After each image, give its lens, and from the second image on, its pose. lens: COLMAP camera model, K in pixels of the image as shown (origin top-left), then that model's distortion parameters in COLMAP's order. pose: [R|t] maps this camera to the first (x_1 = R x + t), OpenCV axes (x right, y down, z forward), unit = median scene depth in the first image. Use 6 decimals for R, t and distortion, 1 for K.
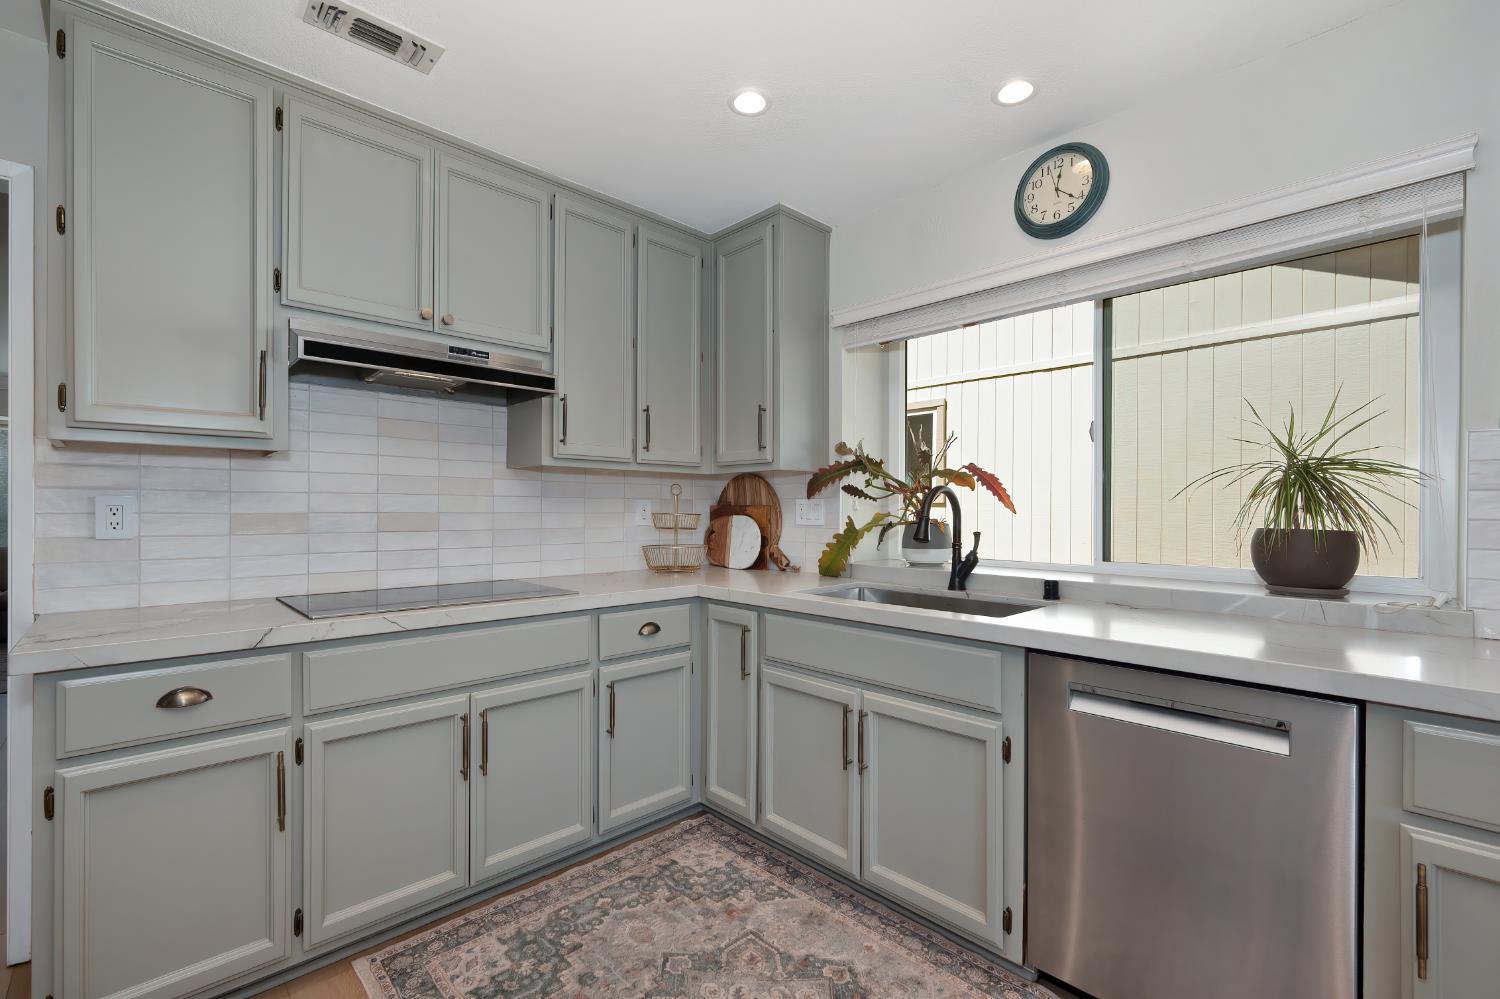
lens RADIAL K [[644.3, 0, 753.8], [0, 644.3, 500.6], [0, 0, 1]] dist [0.000385, 0.000072]
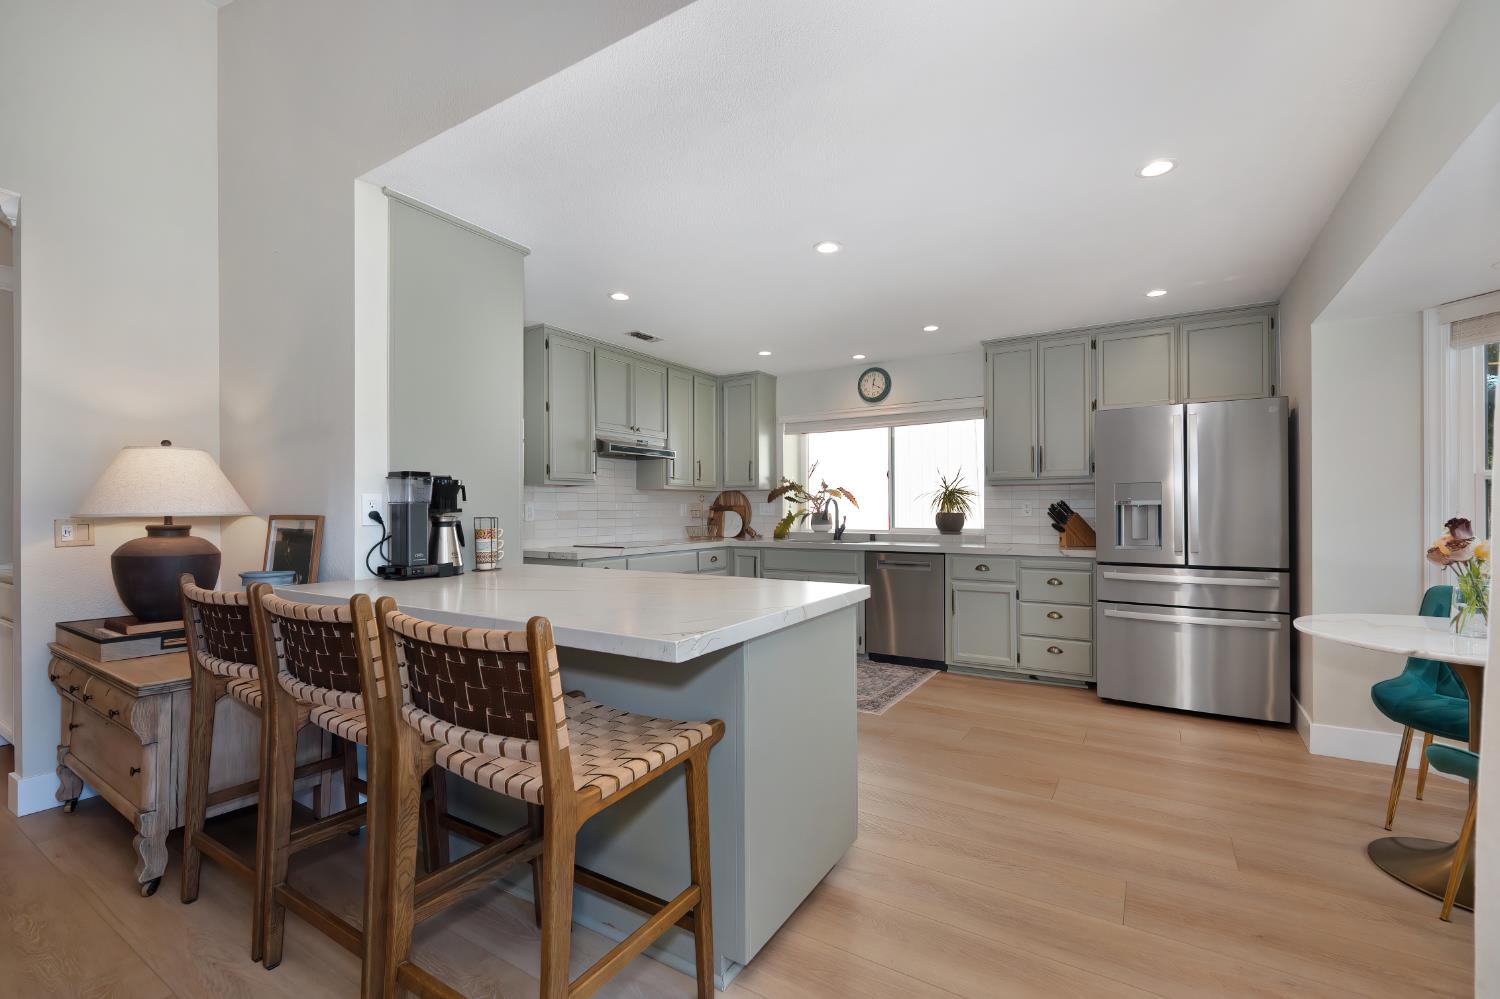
lens RADIAL K [[644.3, 0, 753.8], [0, 644.3, 500.6], [0, 0, 1]] dist [0.000385, 0.000072]
pose [[0.969596, -0.005361, 0.244654, -0.588085], [0.005517, 0.999985, 0.000045, -0.012483], [-0.244651, 0.001306, 0.969610, -1.293967]]
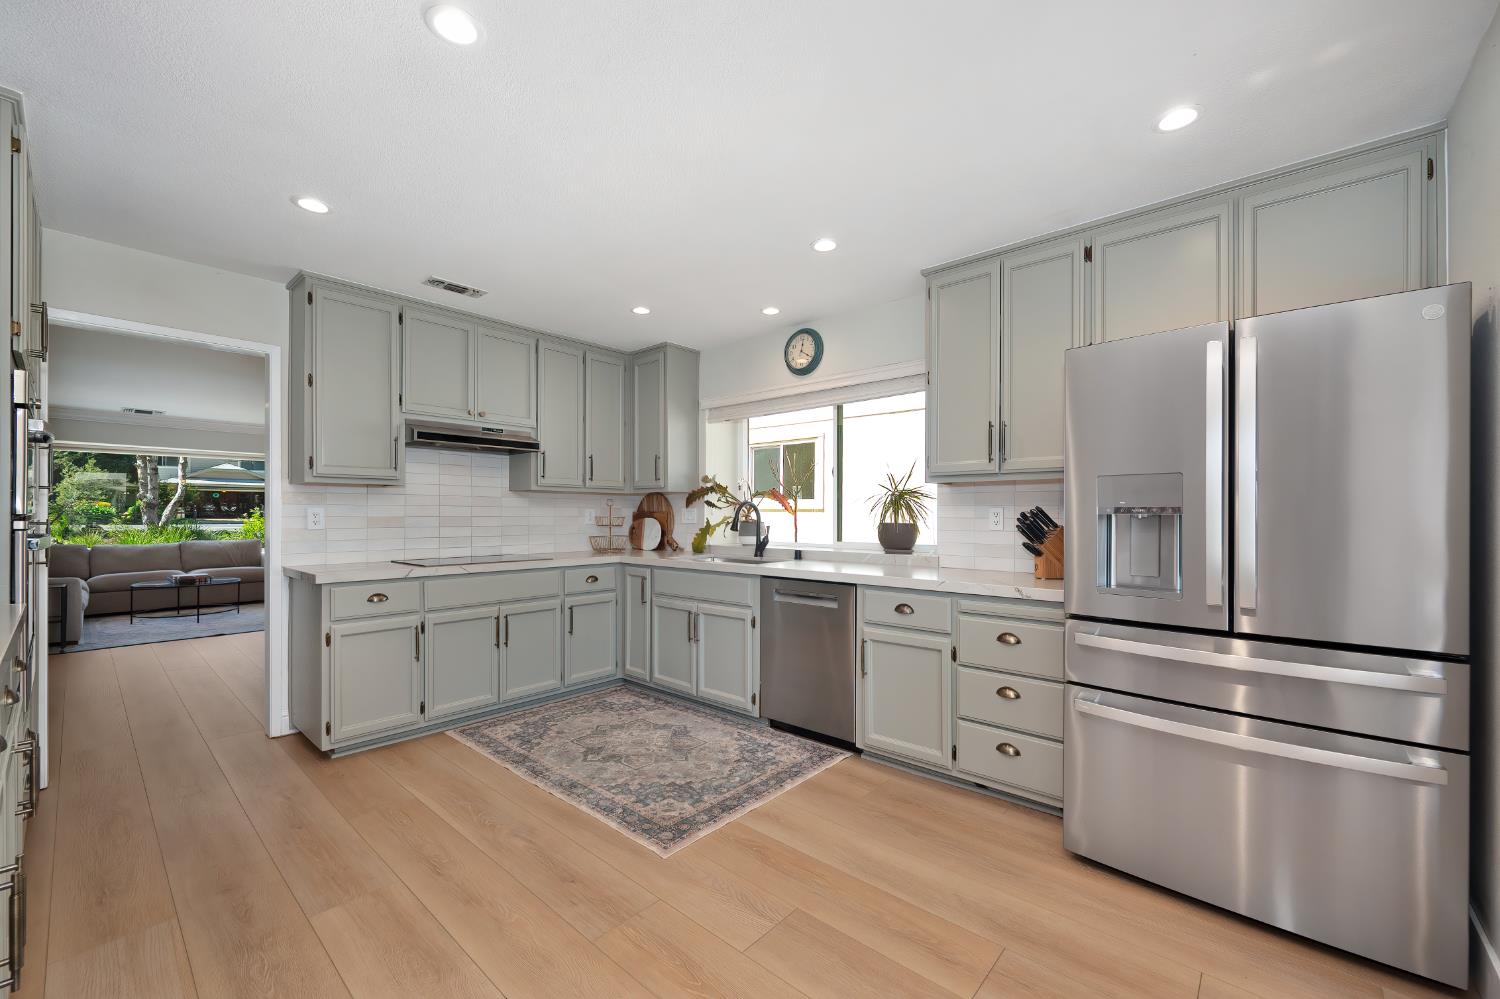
lens RADIAL K [[593.4, 0, 751.0], [0, 593.4, 510.5], [0, 0, 1]] dist [-0.001225, 0.000189]
pose [[0.996680, -0.000982, 0.081409, 0.152941], [0.000449, 0.999978, 0.006559, -0.007992], [-0.081413, -0.006501, 0.996659, -0.724754]]
